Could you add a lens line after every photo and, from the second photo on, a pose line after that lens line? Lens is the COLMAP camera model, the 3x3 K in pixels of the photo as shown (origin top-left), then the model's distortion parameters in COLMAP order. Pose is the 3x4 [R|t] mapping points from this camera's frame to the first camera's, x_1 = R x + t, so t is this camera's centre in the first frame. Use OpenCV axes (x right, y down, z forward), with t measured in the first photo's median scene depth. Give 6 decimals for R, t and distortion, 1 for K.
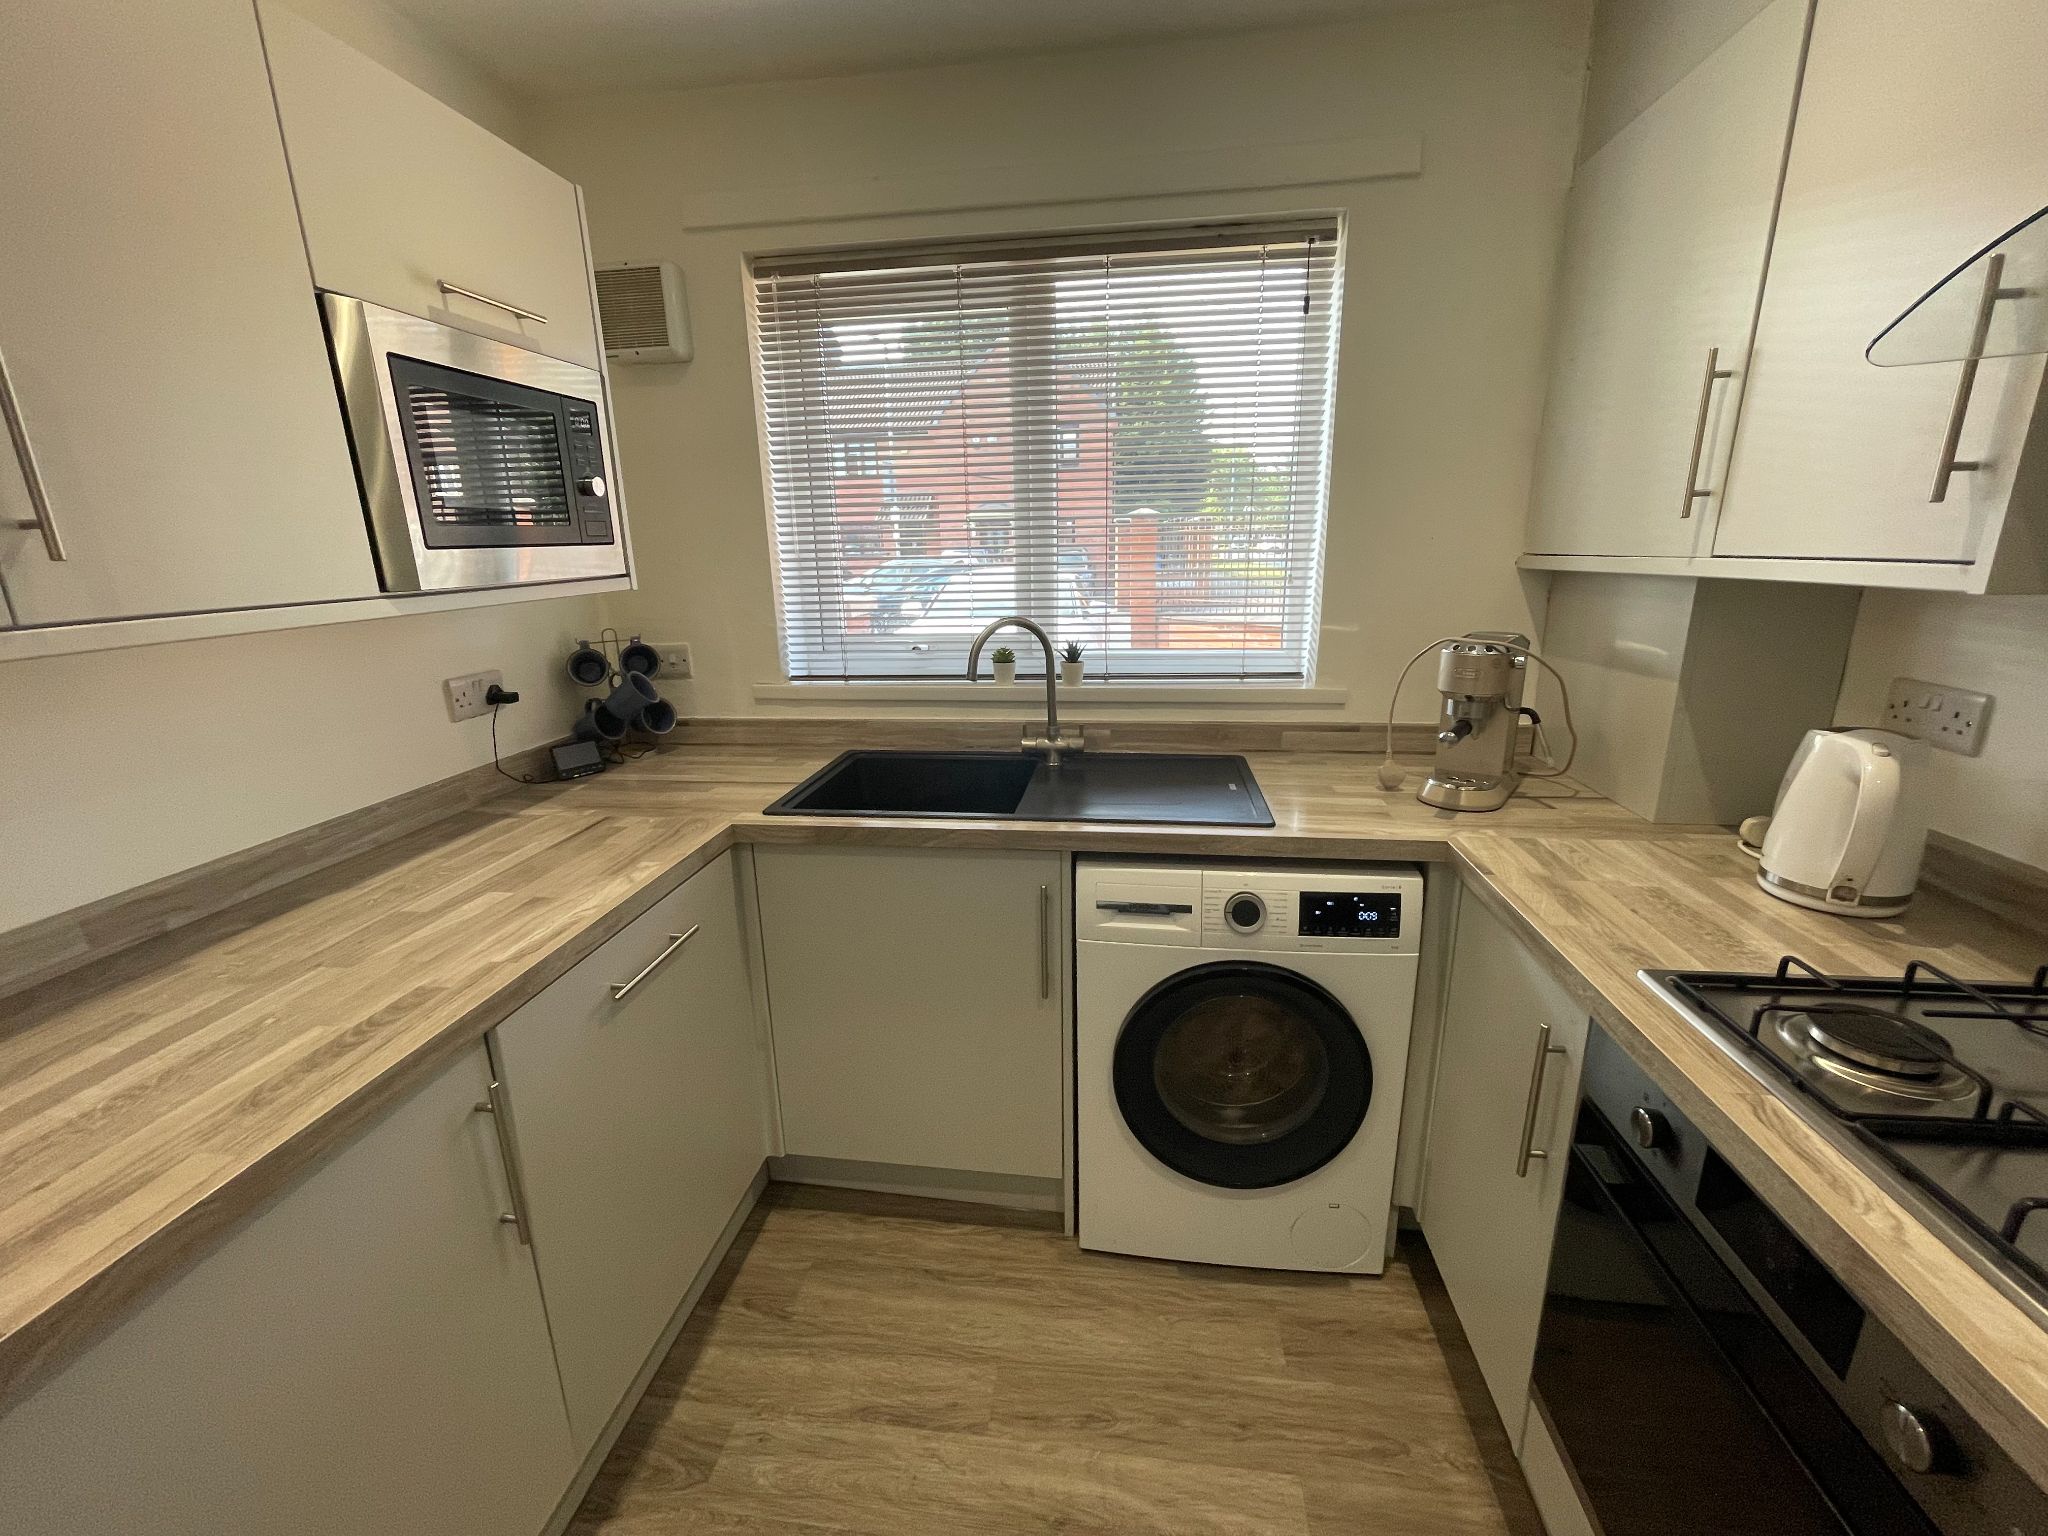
lens RADIAL K [[824.1, 0, 1025.1], [0, 824.1, 770.8], [0, 0, 1]] dist [-0.003391, -0.000049]
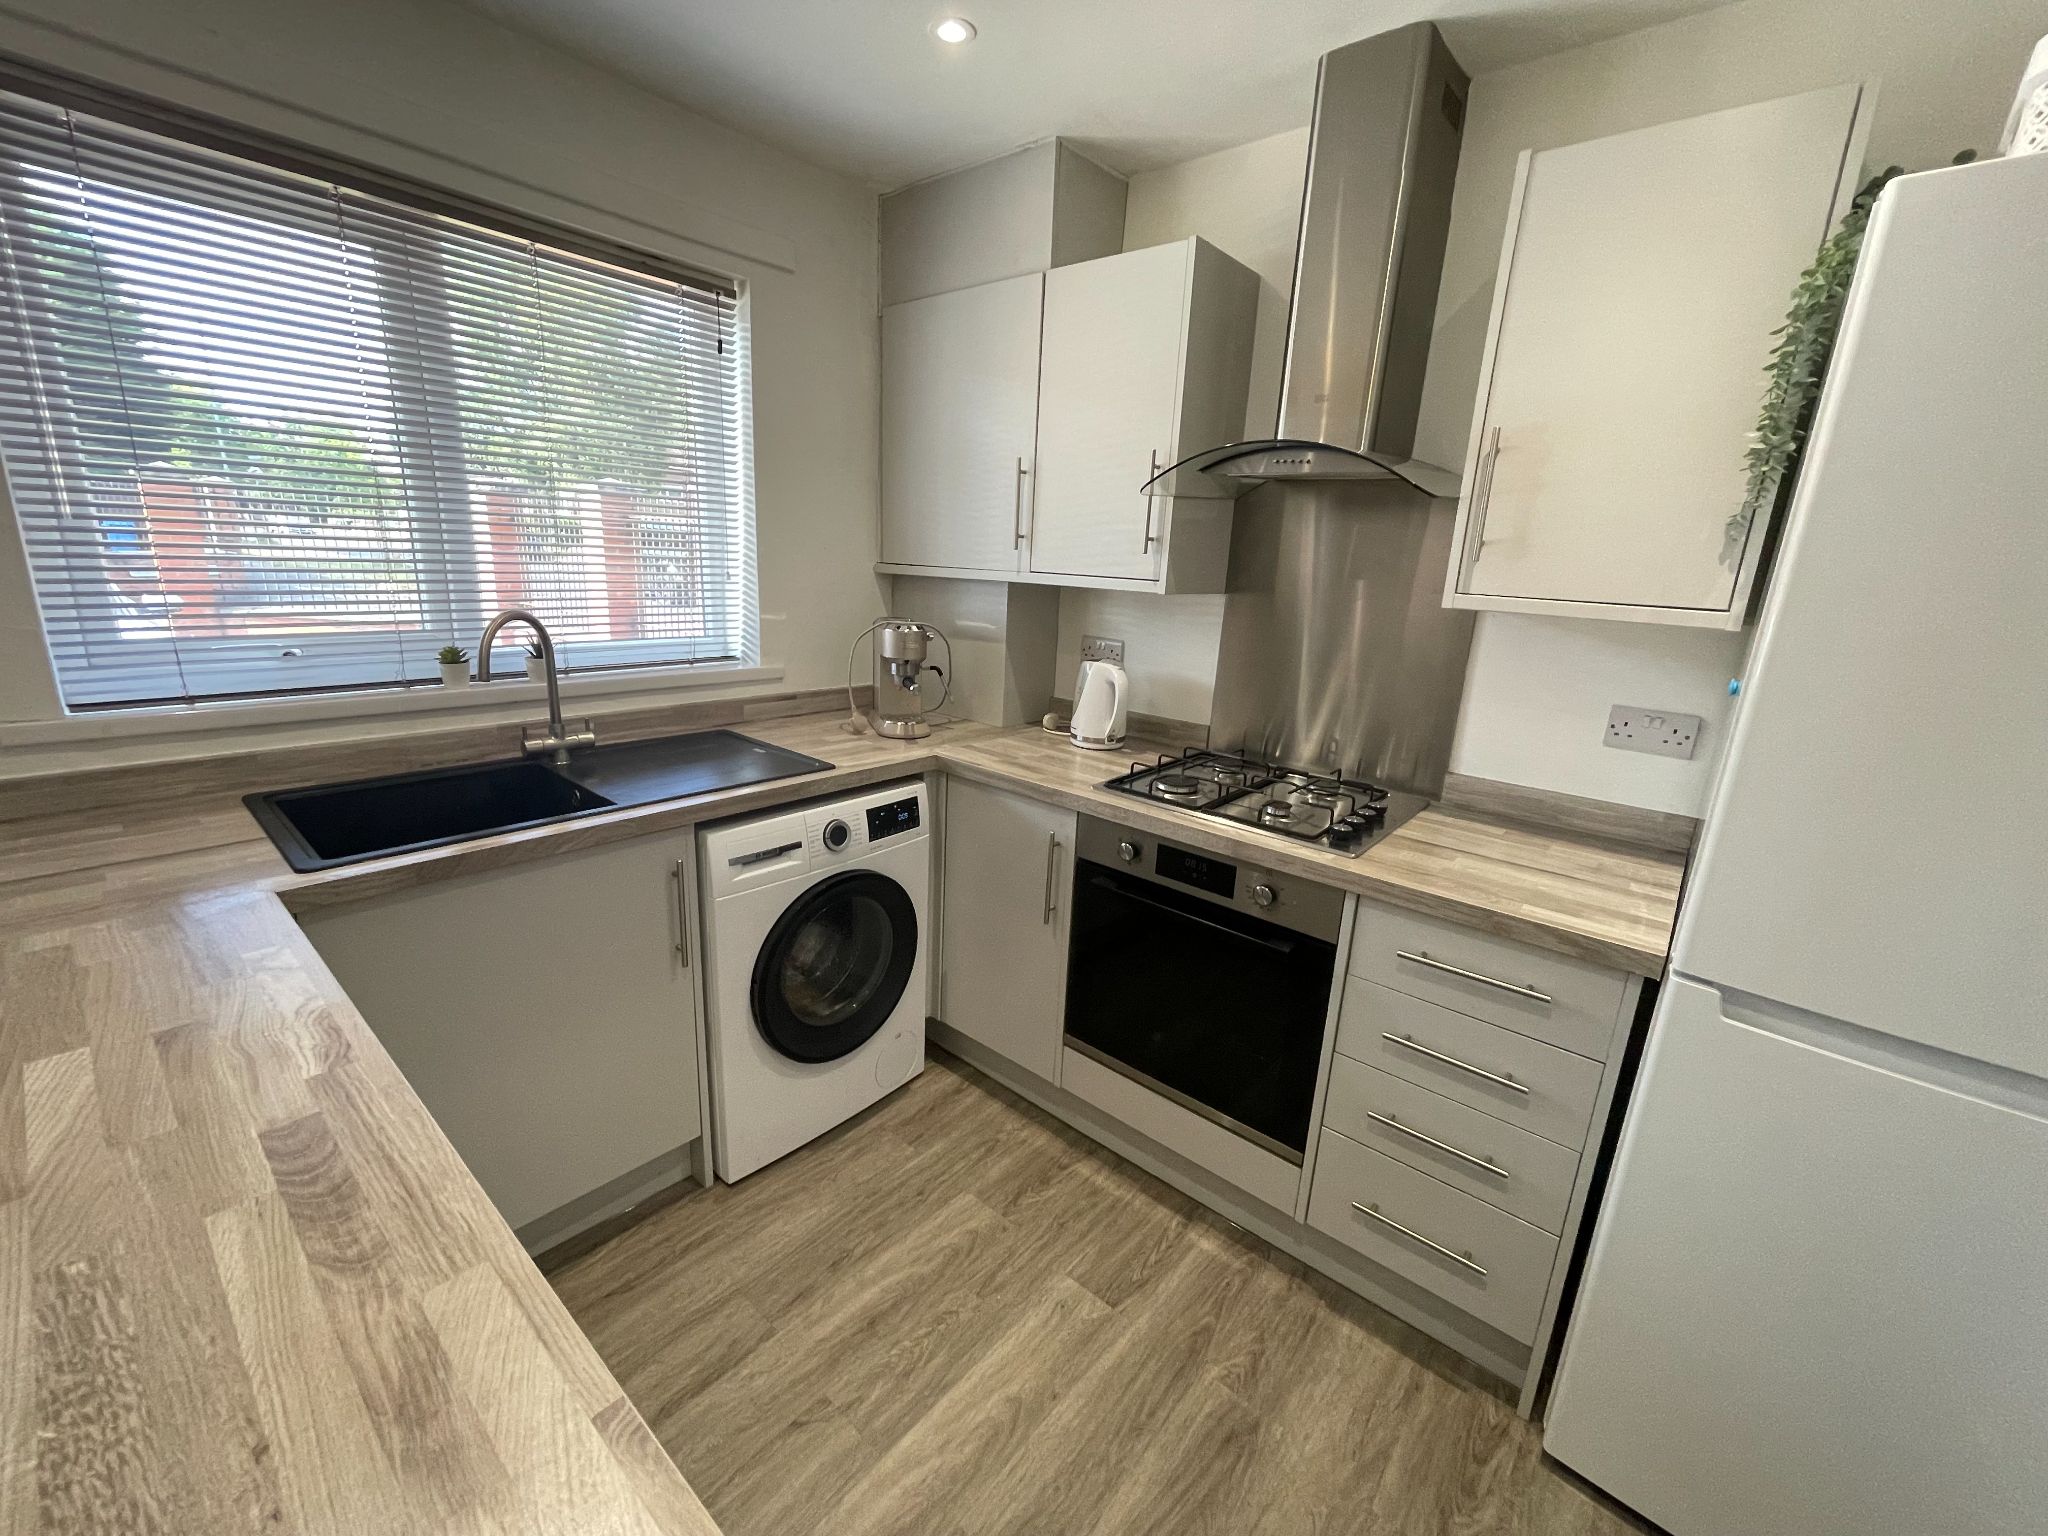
lens RADIAL K [[826.6, 0, 1020.8], [0, 826.6, 767.4], [0, 0, 1]] dist [-0.001676, -0.000789]
pose [[0.545516, -0.167734, 0.821144, -0.603247], [0.162932, 0.982300, 0.092411, -0.006010], [-0.822110, 0.083379, 0.563189, 0.017464]]
